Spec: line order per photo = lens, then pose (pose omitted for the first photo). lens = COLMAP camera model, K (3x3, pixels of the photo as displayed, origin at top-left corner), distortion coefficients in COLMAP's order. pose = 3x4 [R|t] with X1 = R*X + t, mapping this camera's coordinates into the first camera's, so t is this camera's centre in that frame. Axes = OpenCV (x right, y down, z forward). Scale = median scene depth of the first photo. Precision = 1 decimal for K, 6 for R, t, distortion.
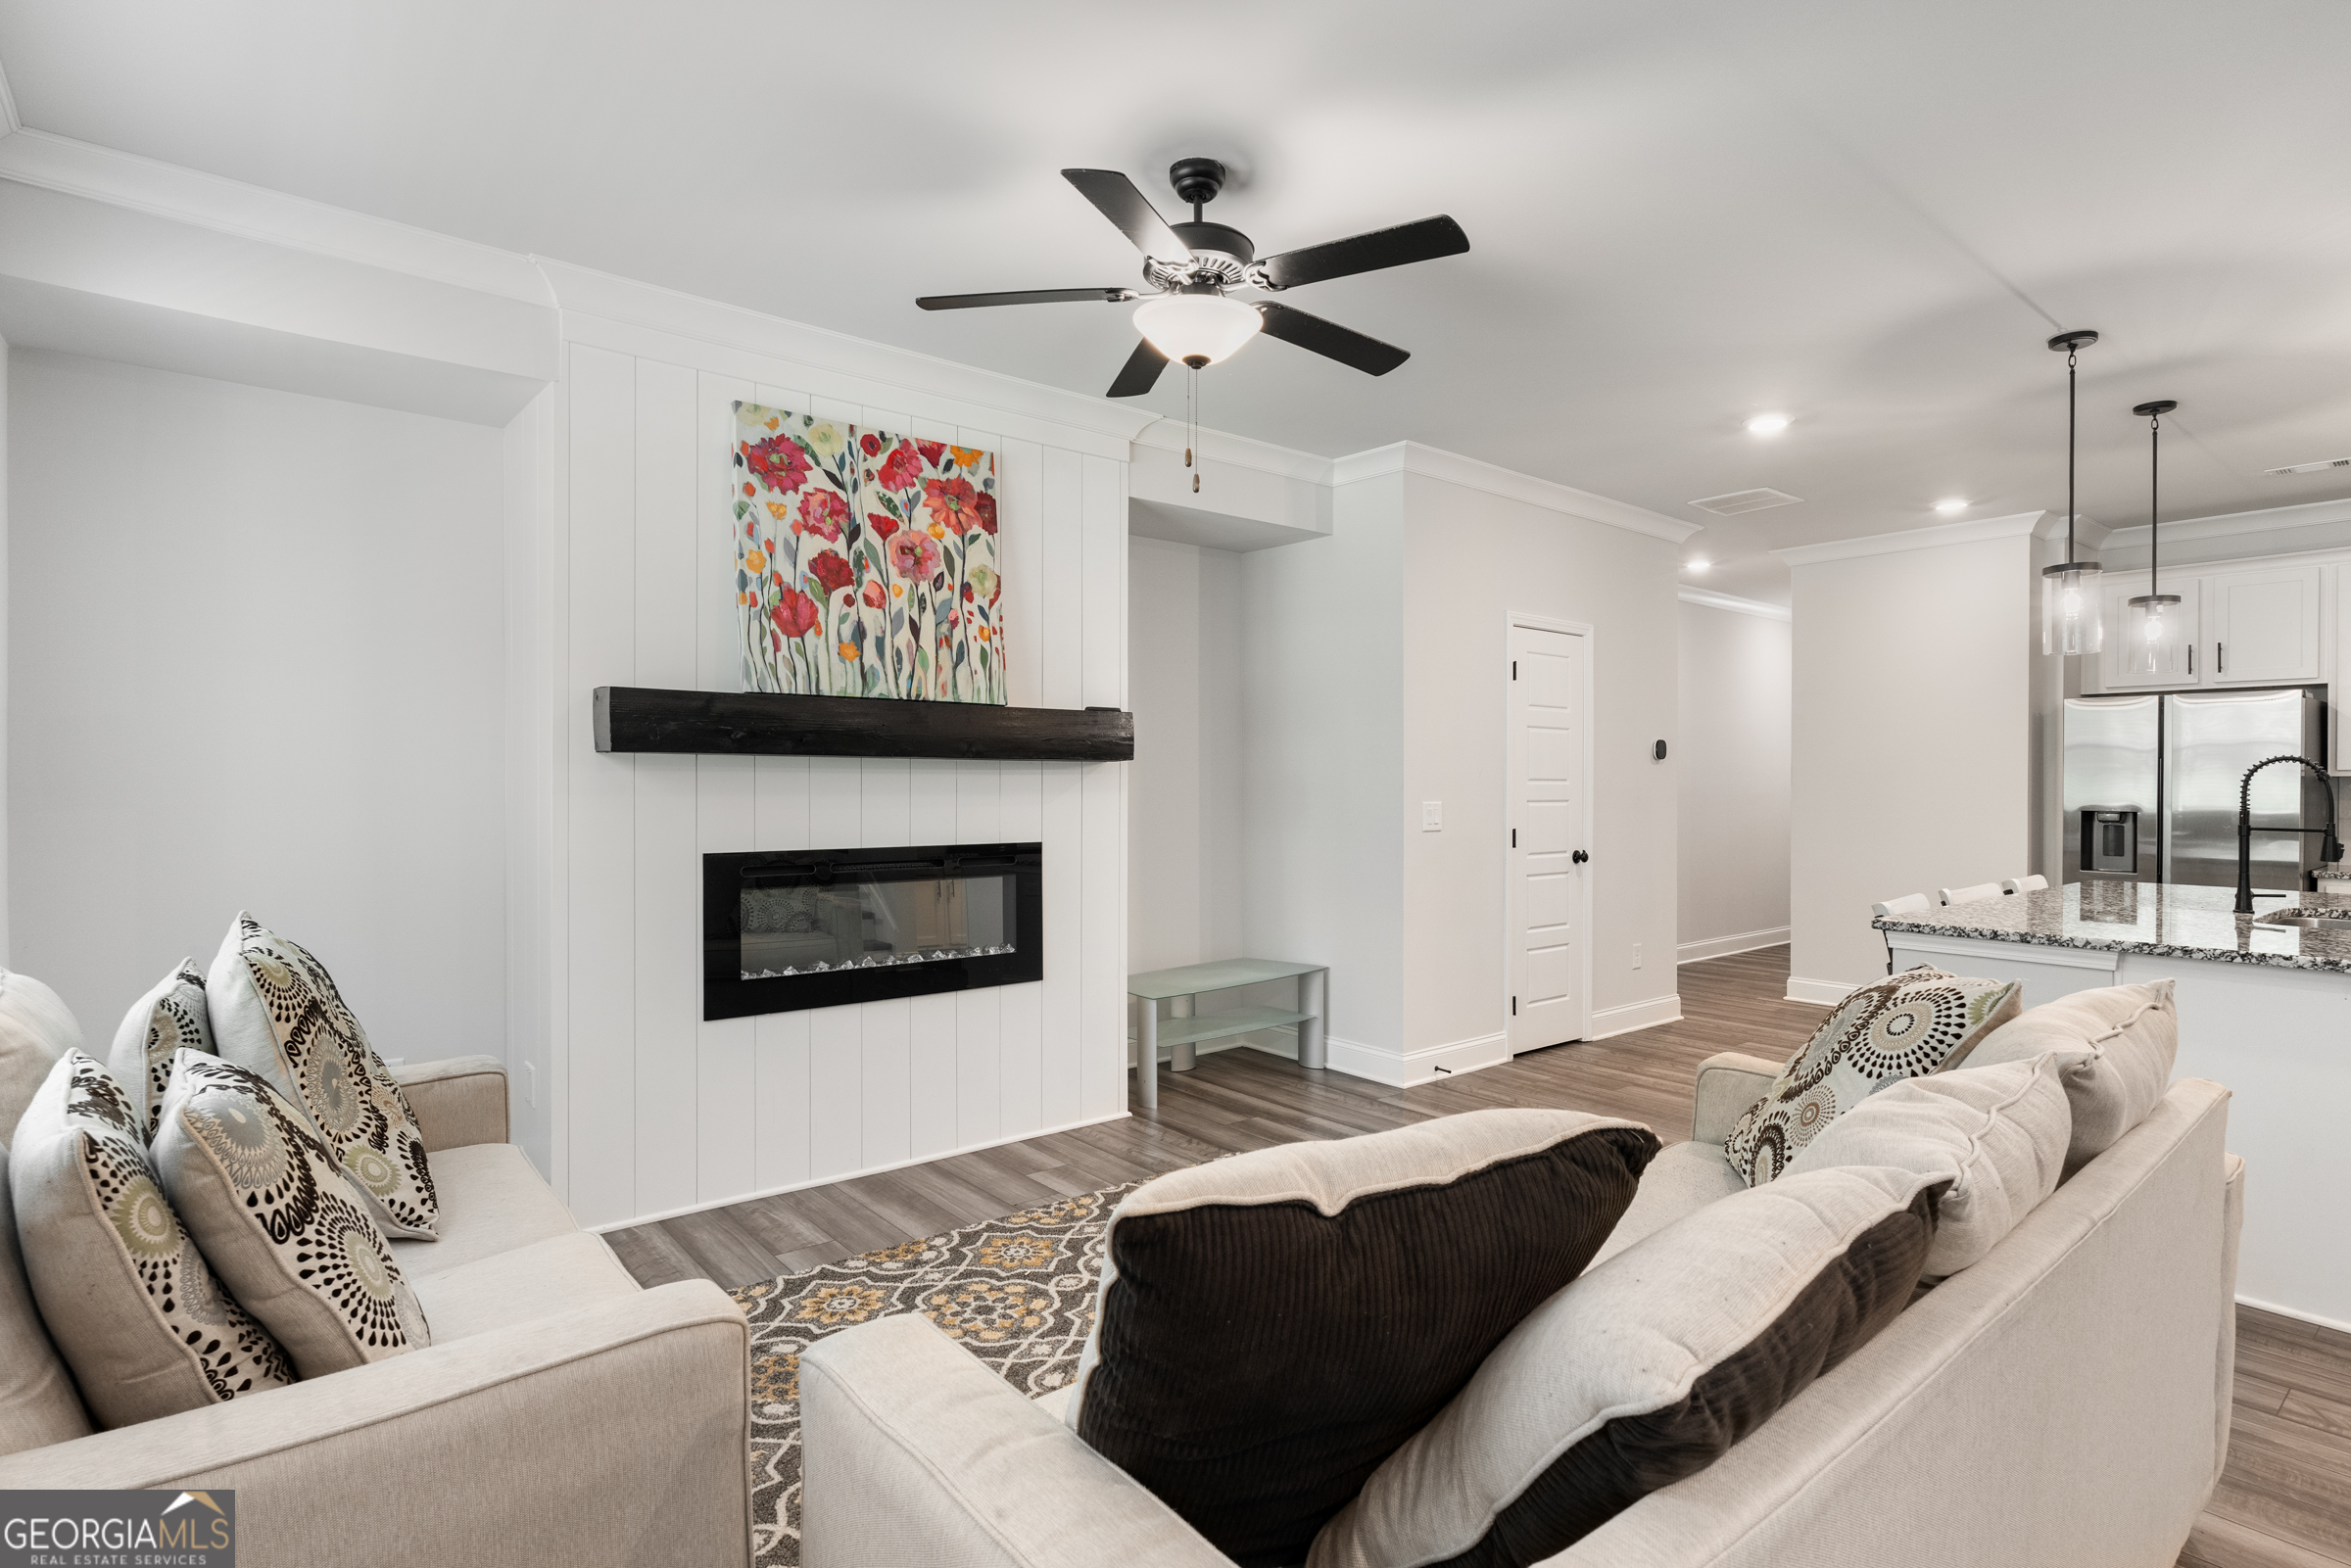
lens RADIAL K [[1169.1, 0, 1195.8], [0, 1169.1, 790.8], [0, 0, 1]] dist [-0.004279, -0.000255]
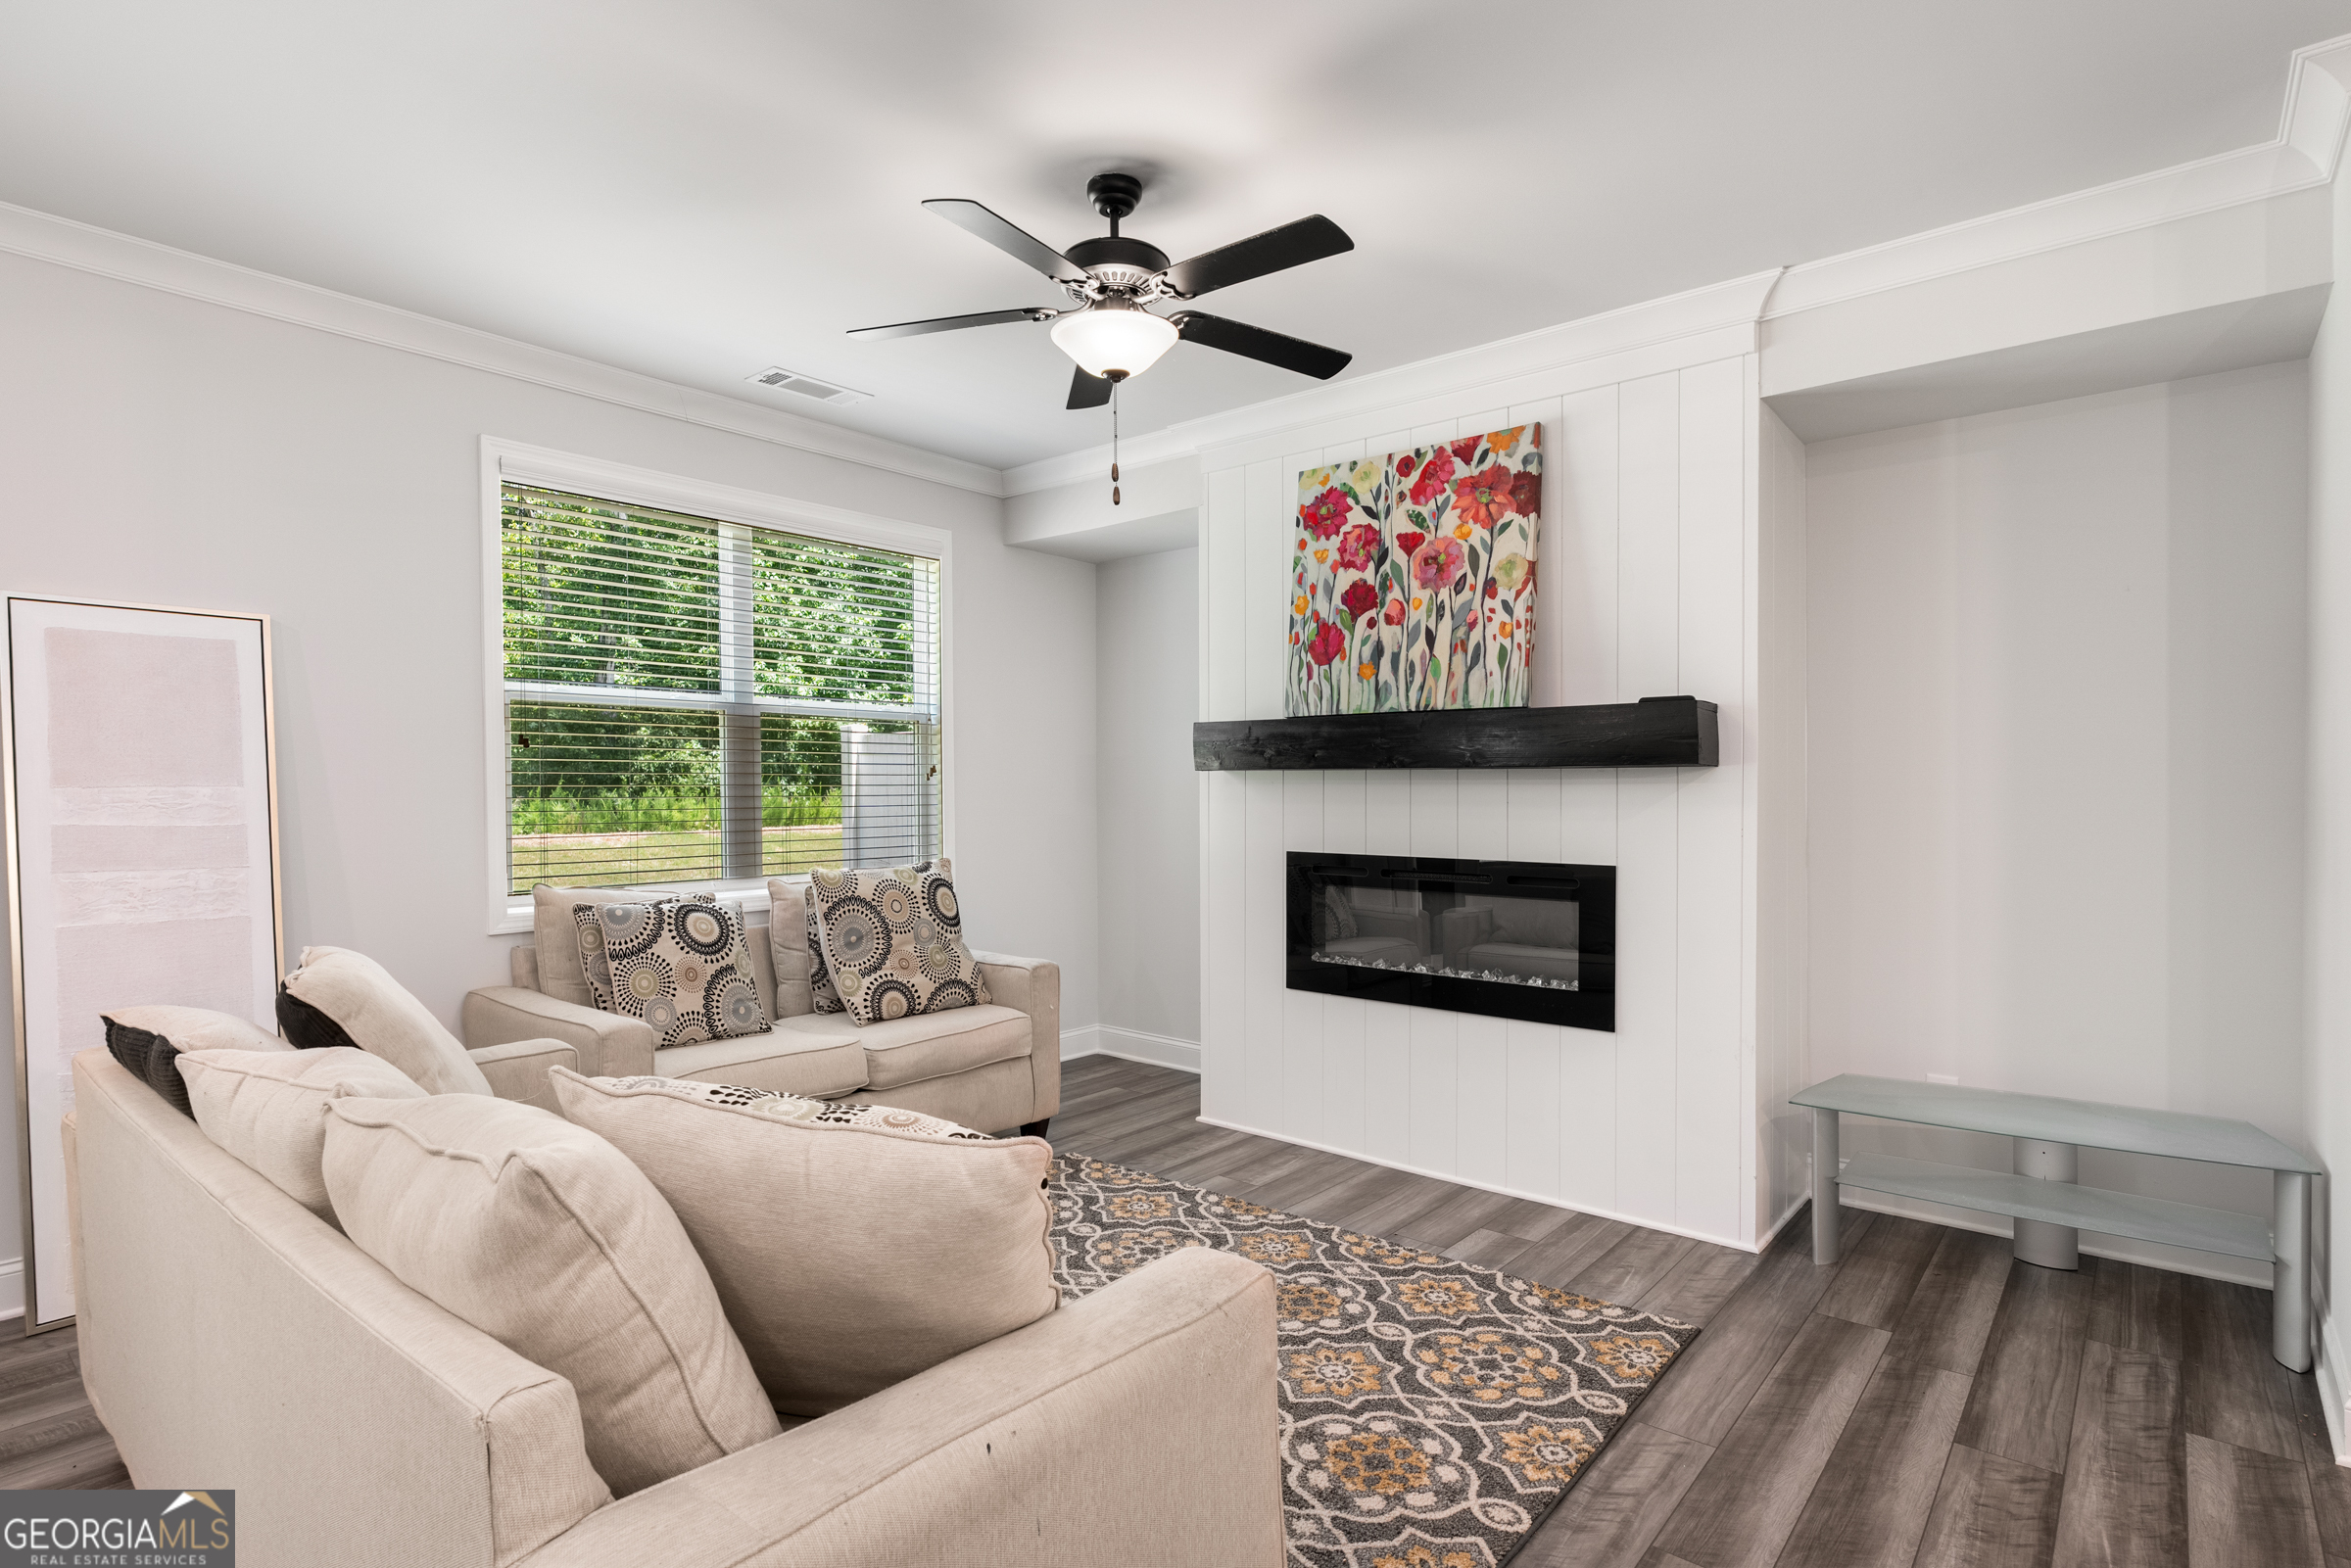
lens RADIAL K [[1193.5, 0, 1150.5], [0, 1193.5, 815.0], [0, 0, 1]] dist [-0.003749, -0.000101]
pose [[0.160808, 0.018985, -0.986803, 0.728222], [-0.008703, 0.999803, 0.017817, -0.004709], [0.986947, 0.005723, 0.160942, 0.606501]]
